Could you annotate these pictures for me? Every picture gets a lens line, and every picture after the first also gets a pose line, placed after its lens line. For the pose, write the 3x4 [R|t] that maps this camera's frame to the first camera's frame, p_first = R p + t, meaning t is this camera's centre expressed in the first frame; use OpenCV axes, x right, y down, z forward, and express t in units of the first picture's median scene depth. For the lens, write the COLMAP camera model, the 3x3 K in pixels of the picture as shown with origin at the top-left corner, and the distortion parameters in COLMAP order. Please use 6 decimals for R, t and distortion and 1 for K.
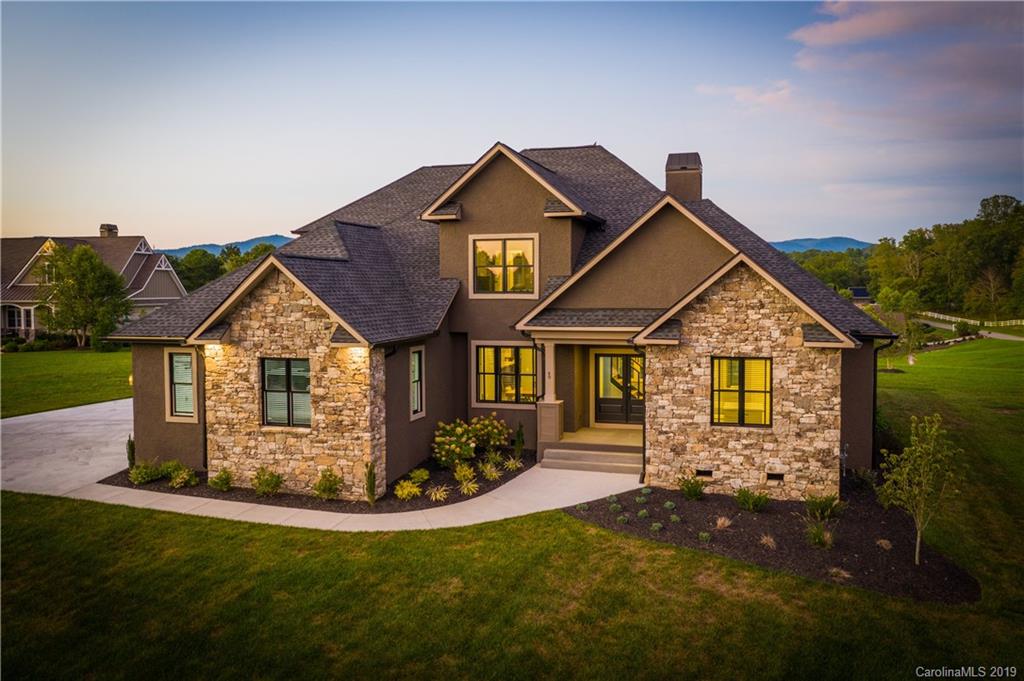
lens RADIAL K [[816.8, 0, 516.0], [0, 816.8, 327.6], [0, 0, 1]] dist [-0.009596, -0.002129]
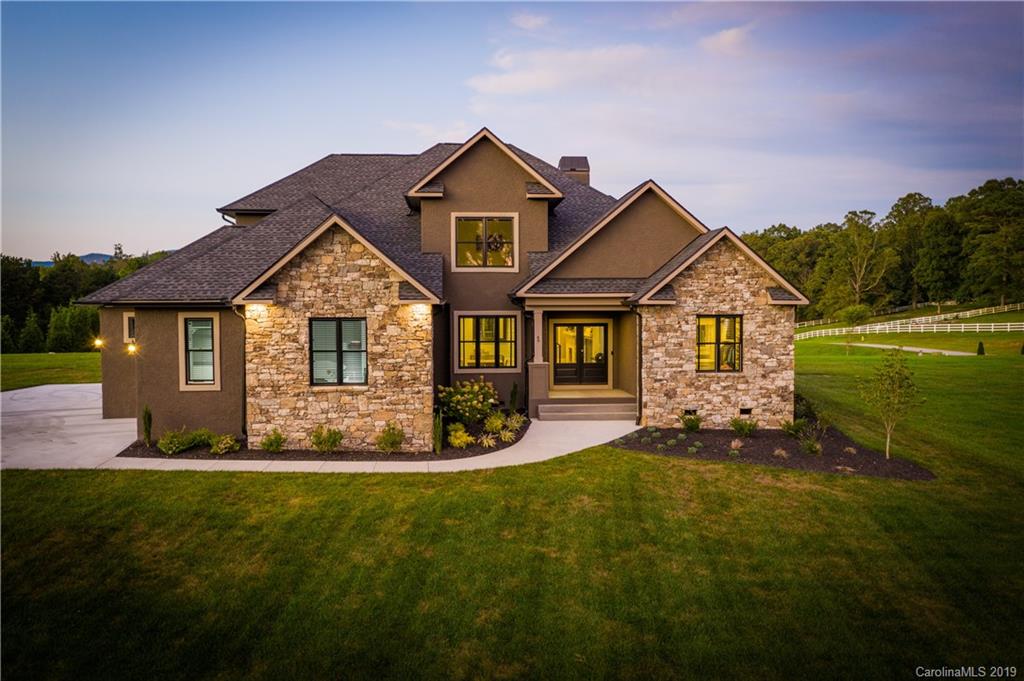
lens RADIAL K [[793.4, 0, 490.9], [0, 793.4, 343.1], [0, 0, 1]] dist [-0.005811, -0.002844]
pose [[0.936858, -0.014023, 0.349430, -0.451236], [0.016820, 0.999846, -0.004971, 0.077114], [-0.349306, 0.010534, 0.936949, 0.008441]]
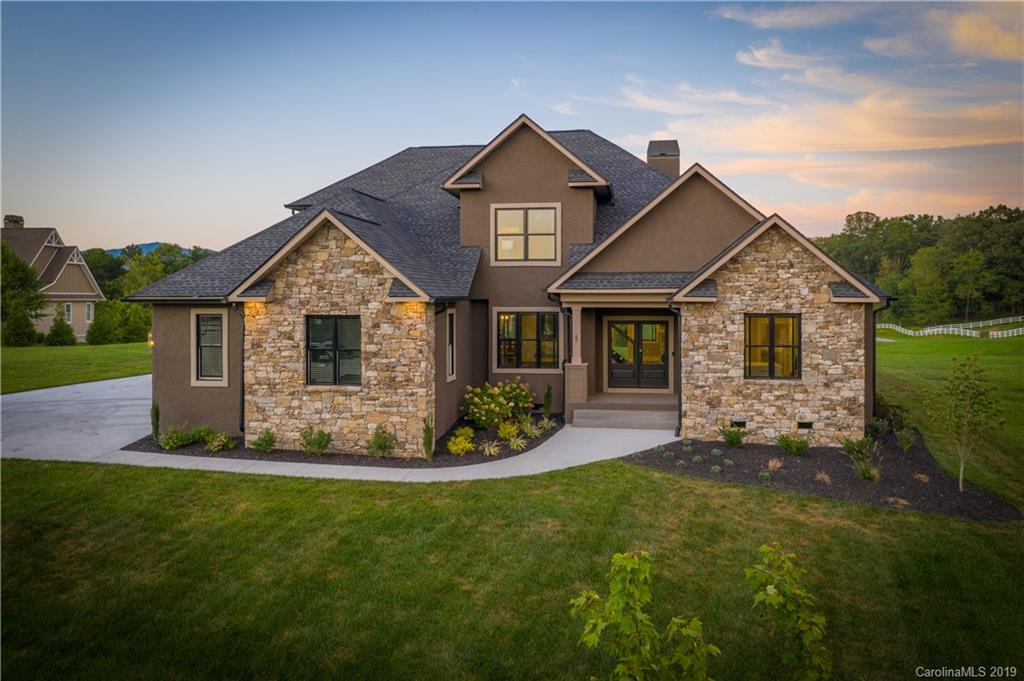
lens RADIAL K [[800.3, 0, 517.5], [0, 800.3, 303.5], [0, 0, 1]] dist [-0.003499, -0.004655]
pose [[0.989702, 0.003032, 0.143110, -0.201318], [0.003191, 0.999060, -0.043235, 0.065808], [-0.143107, 0.043246, 0.988762, 0.009449]]
